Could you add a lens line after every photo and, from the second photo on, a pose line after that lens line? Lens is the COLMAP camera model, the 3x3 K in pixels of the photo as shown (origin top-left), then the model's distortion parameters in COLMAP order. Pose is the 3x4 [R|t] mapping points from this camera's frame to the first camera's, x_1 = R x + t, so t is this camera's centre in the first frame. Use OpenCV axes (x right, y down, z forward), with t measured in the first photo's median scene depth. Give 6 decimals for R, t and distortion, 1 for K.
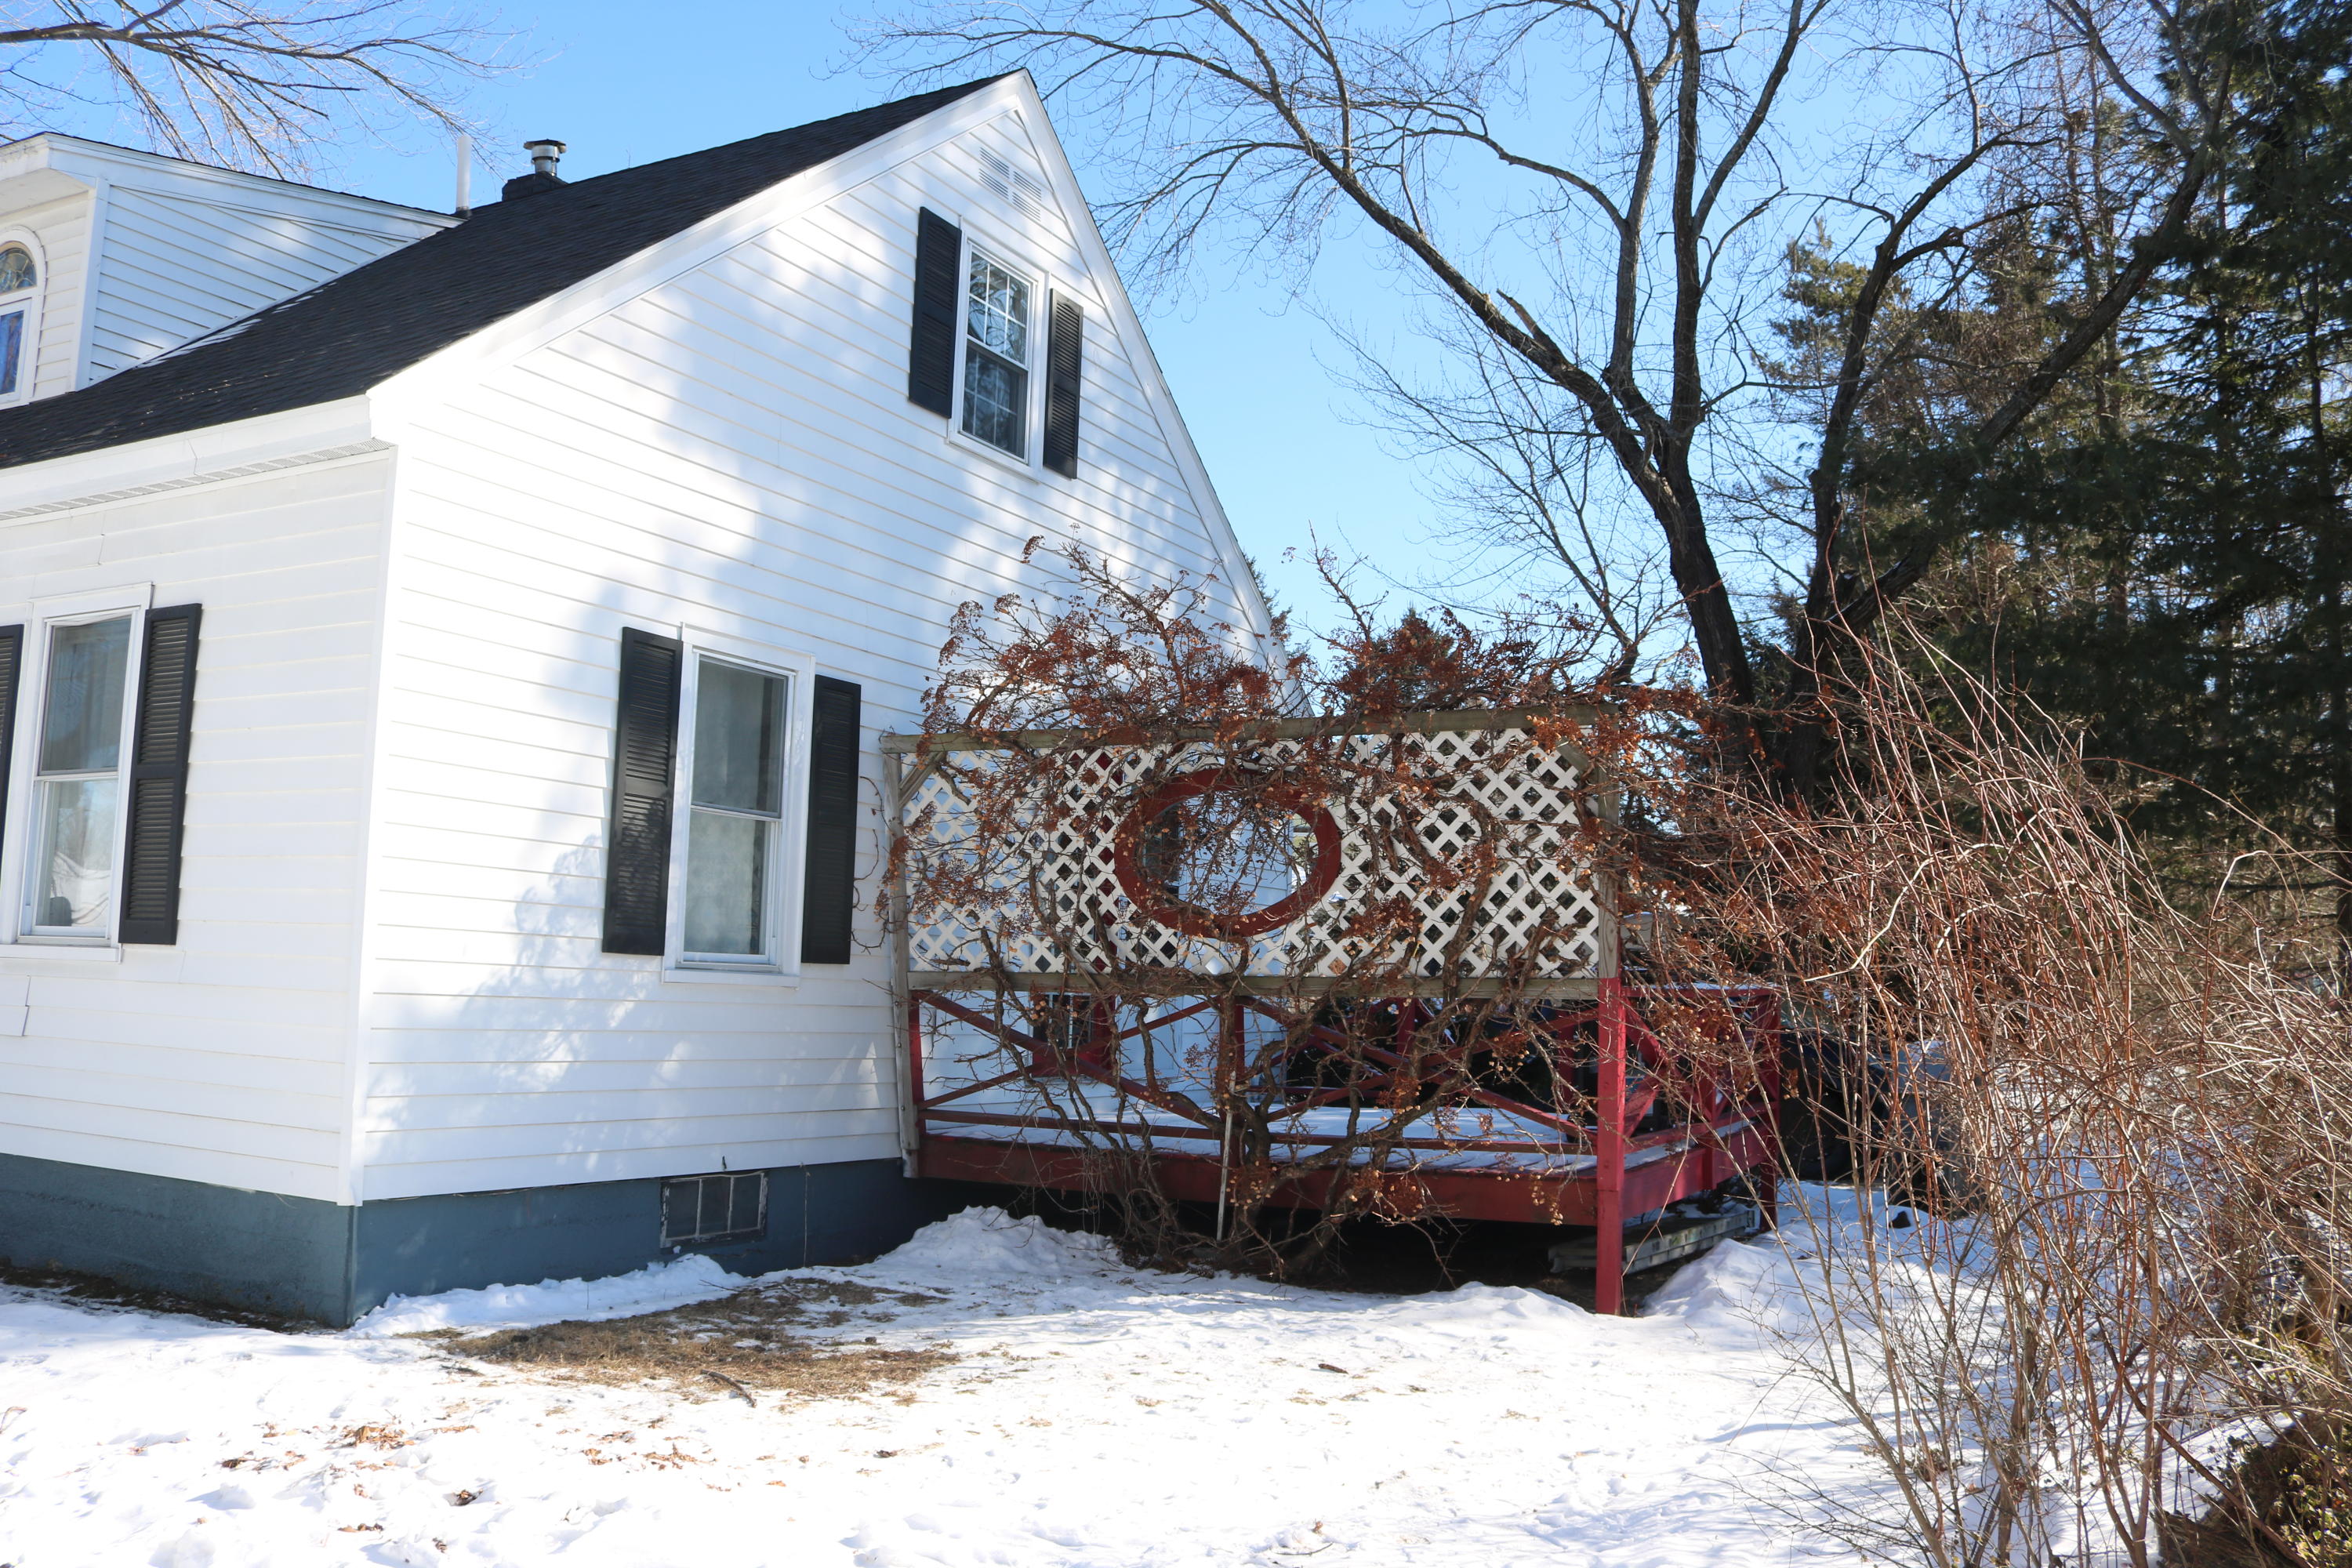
lens RADIAL K [[1950.9, 0, 1173.6], [0, 1950.9, 737.7], [0, 0, 1]] dist [-0.172695, 0.003735]
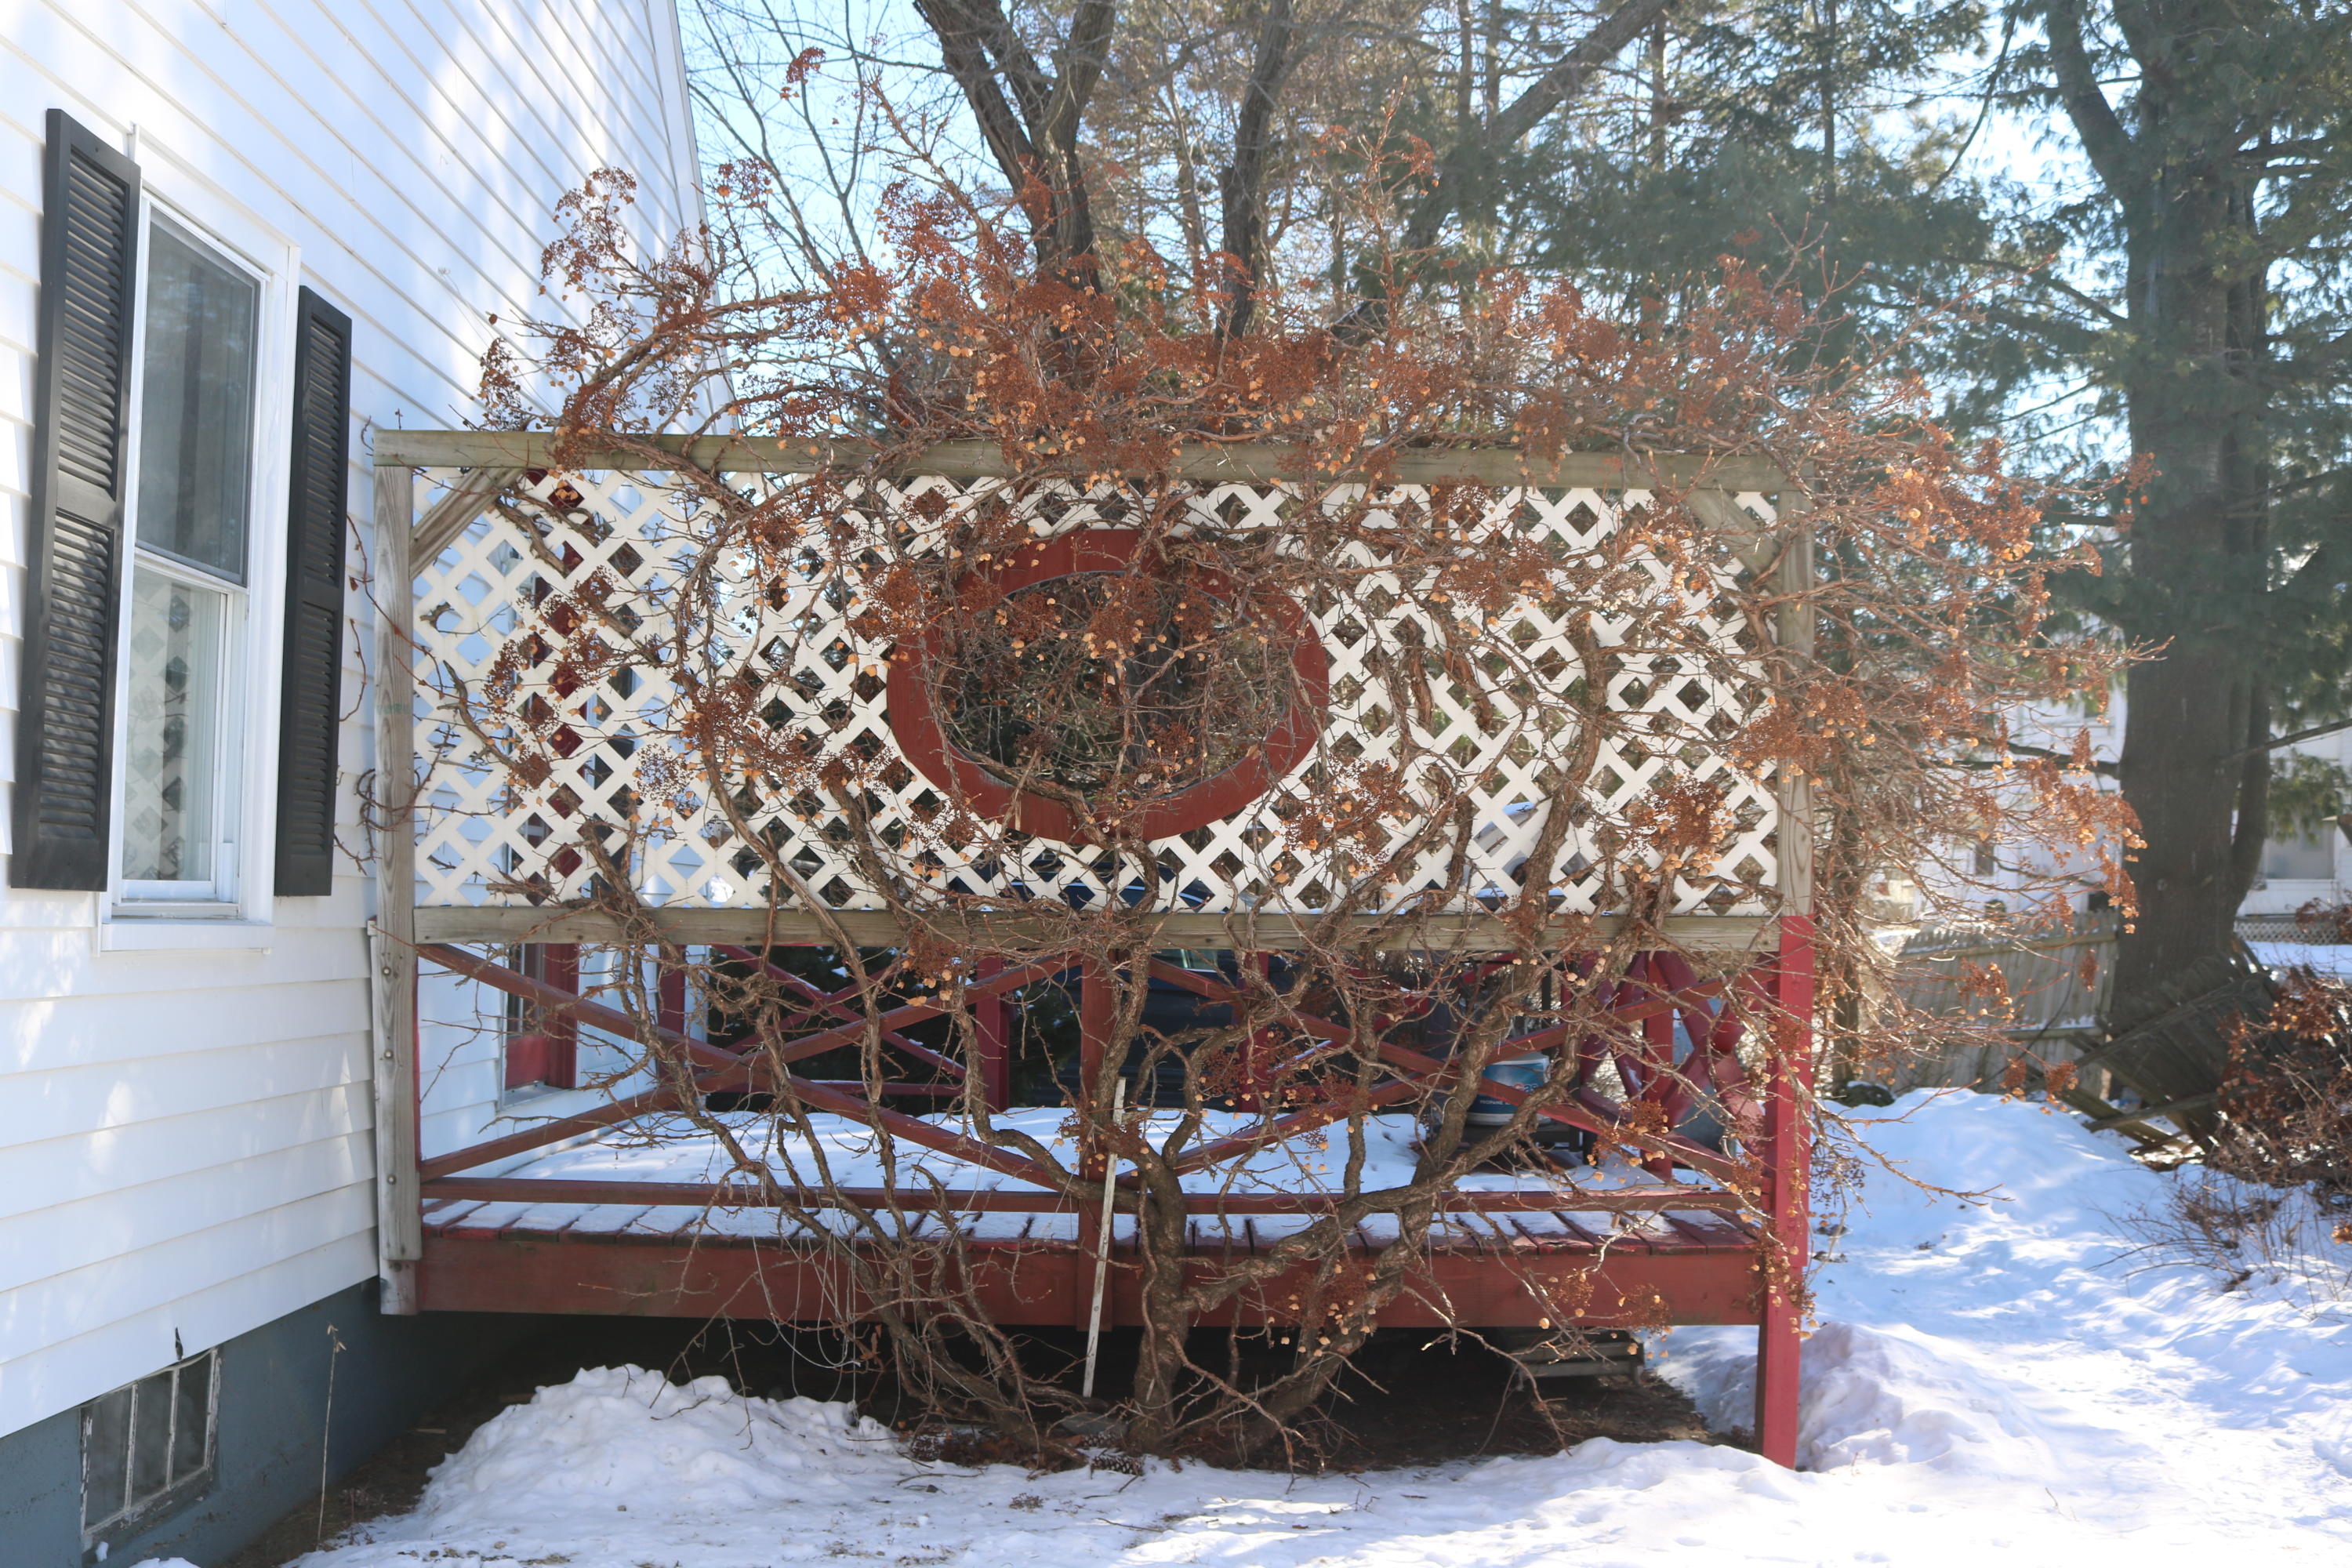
lens RADIAL K [[2638.4, 0, 1176.0], [0, 2638.4, 784.0], [0, 0, 1]] dist [-0.024310, -0.045834]
pose [[0.888628, 0.012632, 0.458454, -0.294657], [-0.053428, 0.995666, 0.076127, 0.029027], [-0.455506, -0.092143, 0.885451, 0.337985]]
